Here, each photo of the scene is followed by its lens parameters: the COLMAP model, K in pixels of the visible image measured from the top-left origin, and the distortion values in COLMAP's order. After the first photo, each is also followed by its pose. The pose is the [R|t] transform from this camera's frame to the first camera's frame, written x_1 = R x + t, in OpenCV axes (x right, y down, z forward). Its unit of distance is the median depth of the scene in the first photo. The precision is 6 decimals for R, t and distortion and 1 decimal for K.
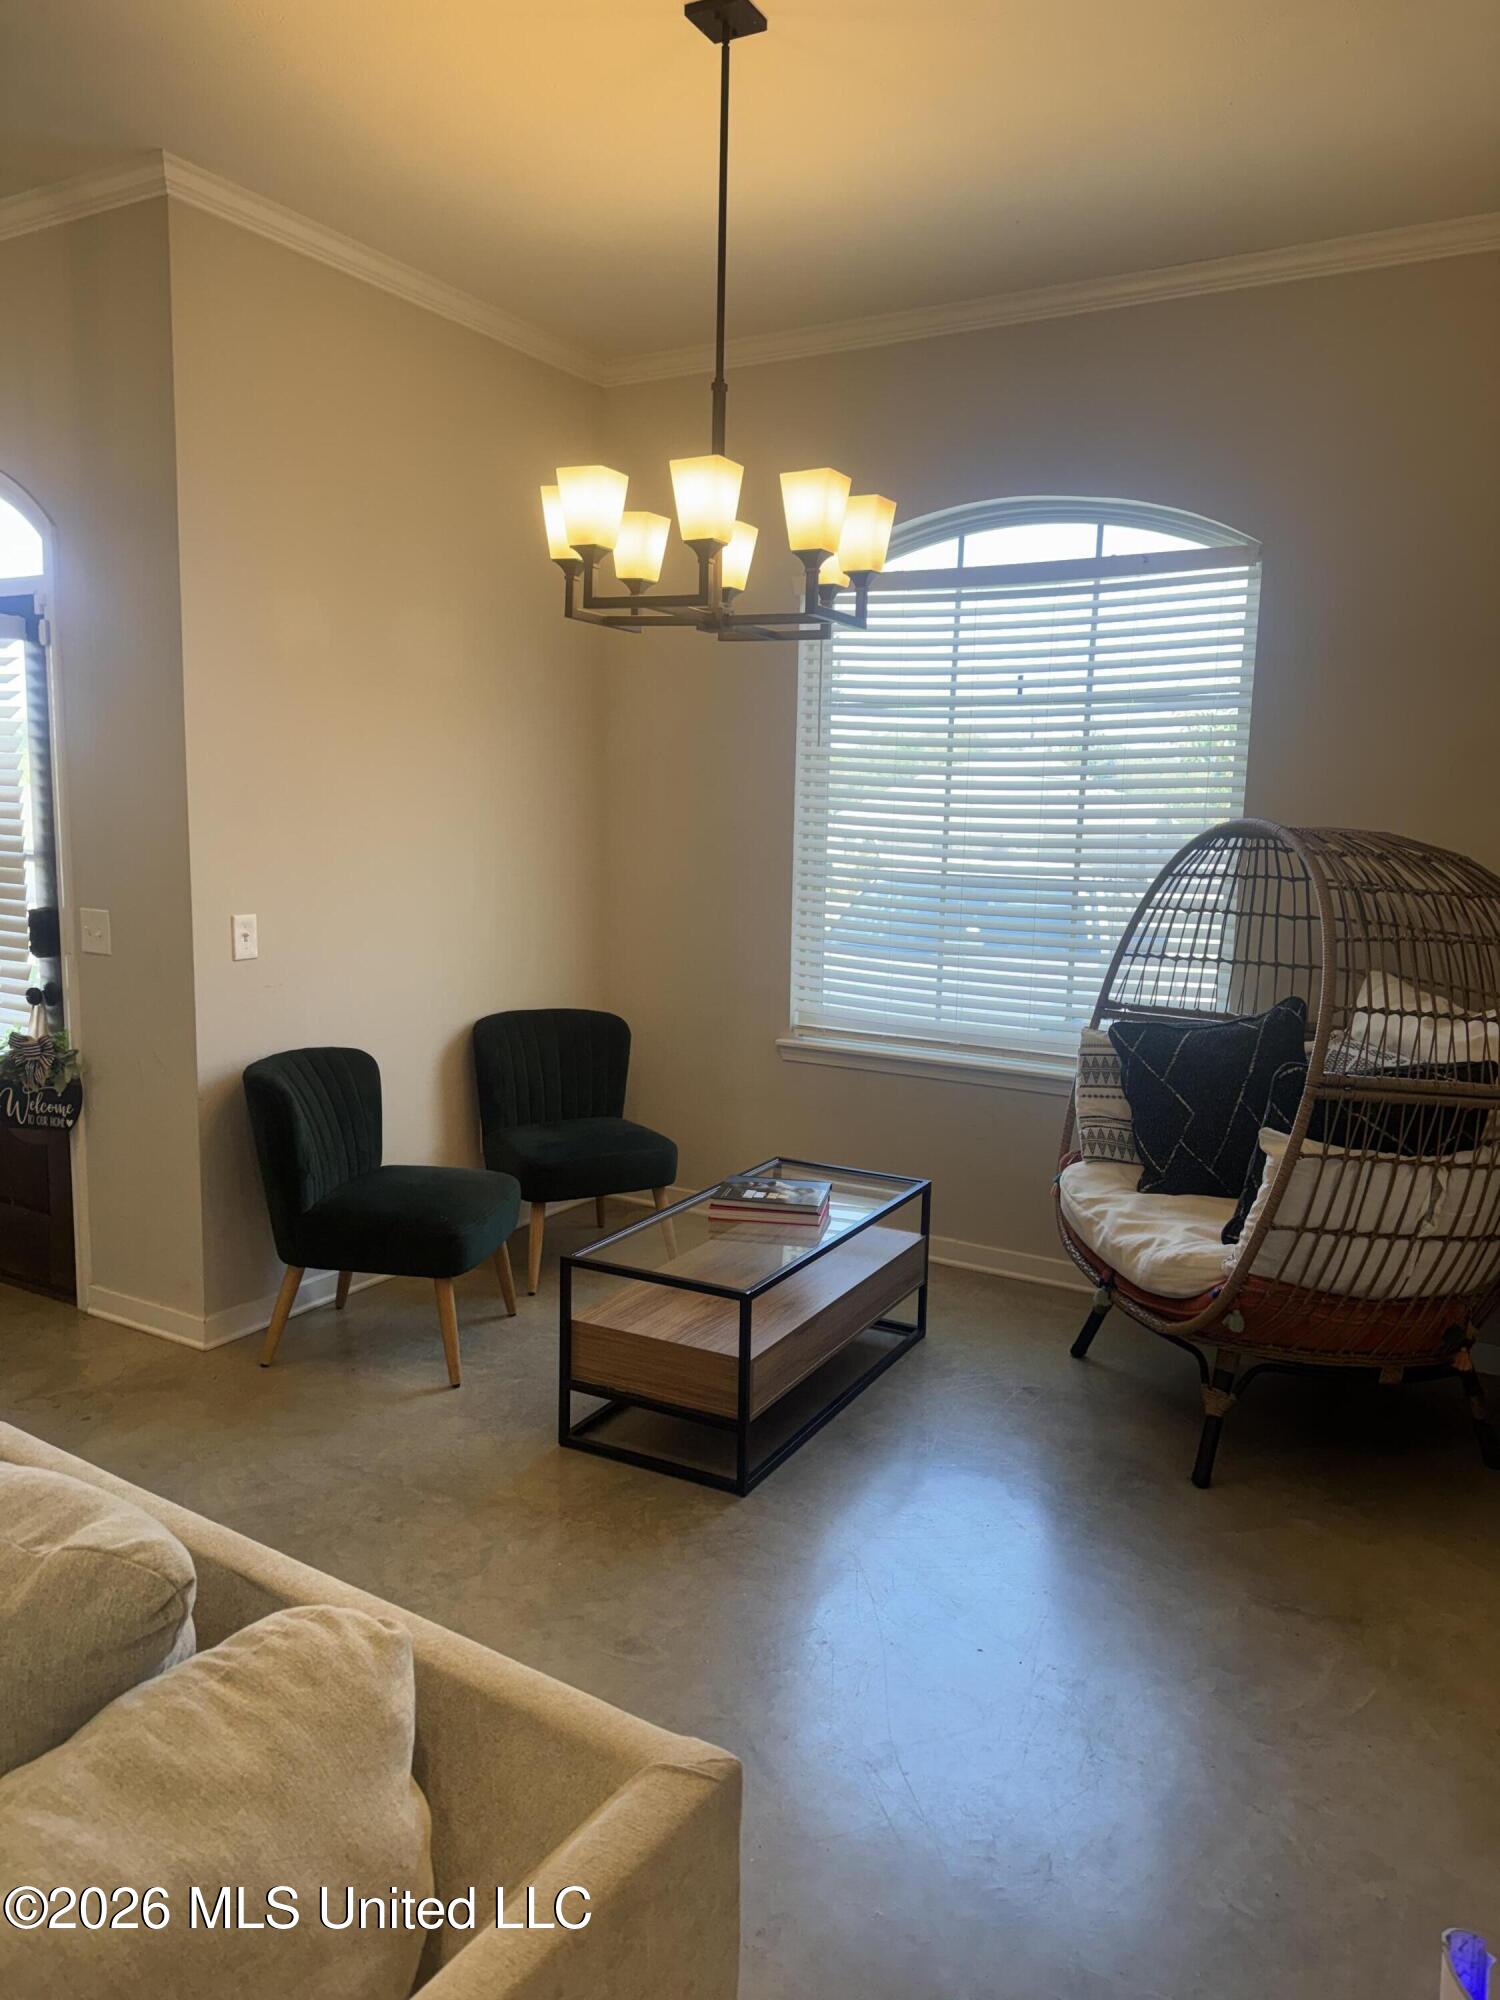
lens RADIAL K [[1398.0, 0, 749.0], [0, 1398.0, 987.3], [0, 0, 1]] dist [0.058807, -0.080375]
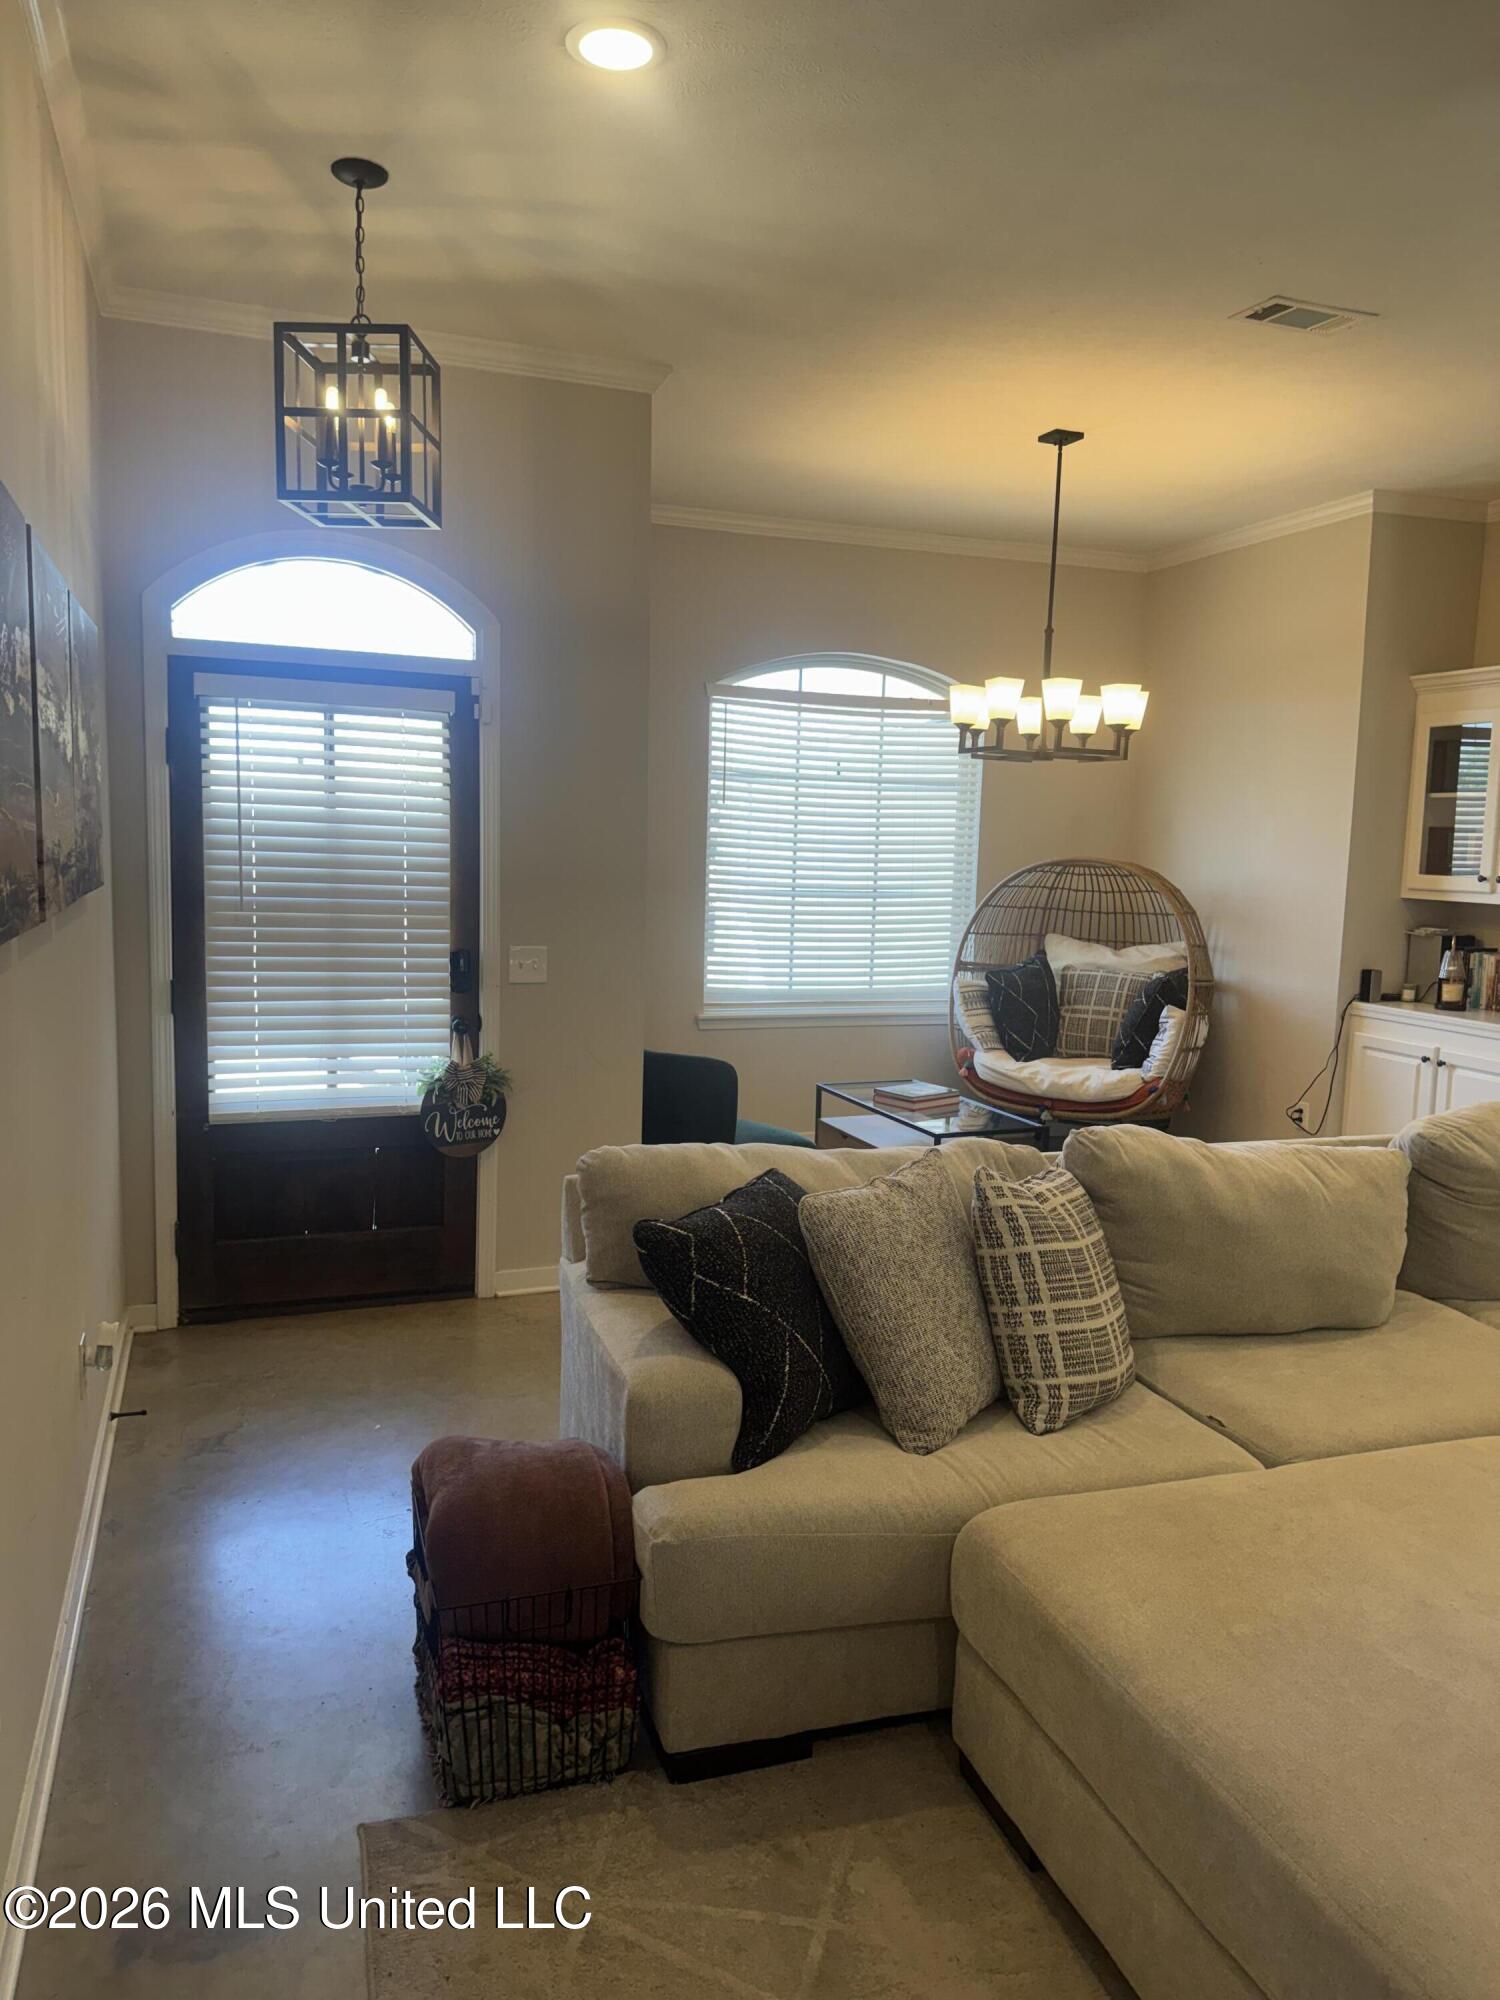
lens RADIAL K [[1398.0, 0, 758.4], [0, 1398.0, 994.9], [0, 0, 1]] dist [0.058807, -0.080375]
pose [[0.641365, -0.086785, 0.762312, -1.209331], [0.081414, 0.995671, 0.044855, -0.050103], [-0.762904, 0.033294, 0.645654, 0.085898]]
